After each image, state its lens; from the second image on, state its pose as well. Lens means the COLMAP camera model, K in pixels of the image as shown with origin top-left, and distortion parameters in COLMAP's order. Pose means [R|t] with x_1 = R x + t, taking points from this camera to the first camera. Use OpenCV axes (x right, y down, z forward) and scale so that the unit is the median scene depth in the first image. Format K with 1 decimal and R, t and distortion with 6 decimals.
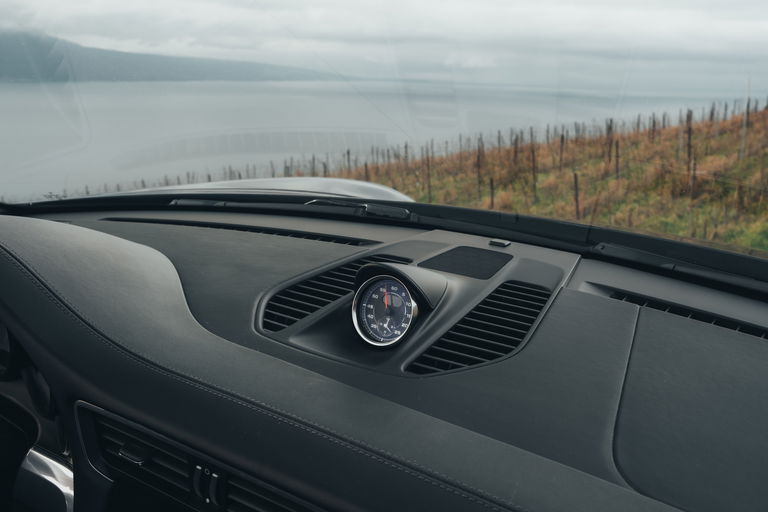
lens RADIAL K [[729.4, 0, 384.1], [0, 729.4, 253.5], [0, 0, 1]] dist [-0.008892, 0.000000]
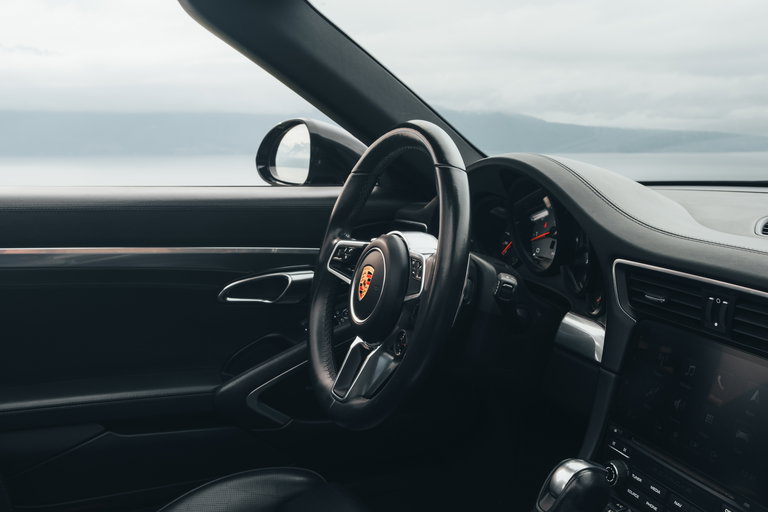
lens RADIAL K [[729.4, 0, 384.5], [0, 729.4, 256.3], [0, 0, 1]] dist [-0.008892, 0.000000]
pose [[0.828252, 0.065500, -0.556515, -0.008429], [-0.116155, 0.991642, -0.056159, 0.267254], [0.548185, 0.111156, 0.828938, -0.335592]]
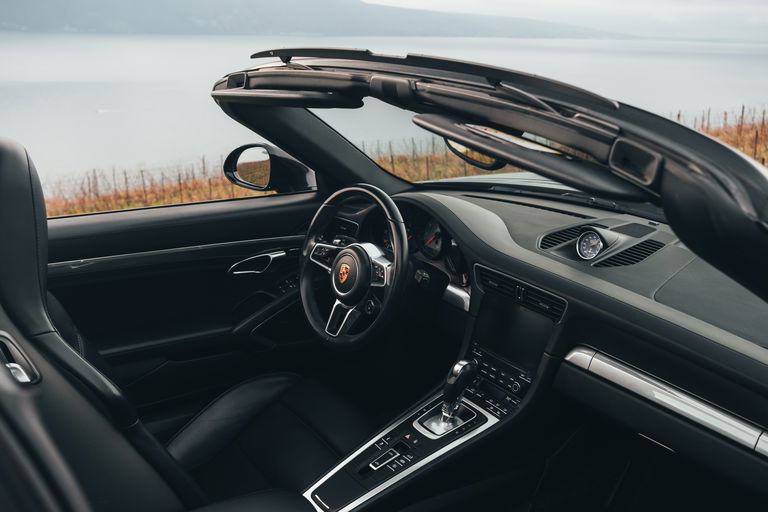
lens RADIAL K [[729.4, 0, 385.6], [0, 729.4, 253.5], [0, 0, 1]] dist [-0.008892, 0.000000]
pose [[0.938916, 0.101438, -0.328858, 0.162141], [-0.084206, 0.994243, 0.066262, -0.001491], [0.333686, -0.034522, 0.942052, -1.536346]]
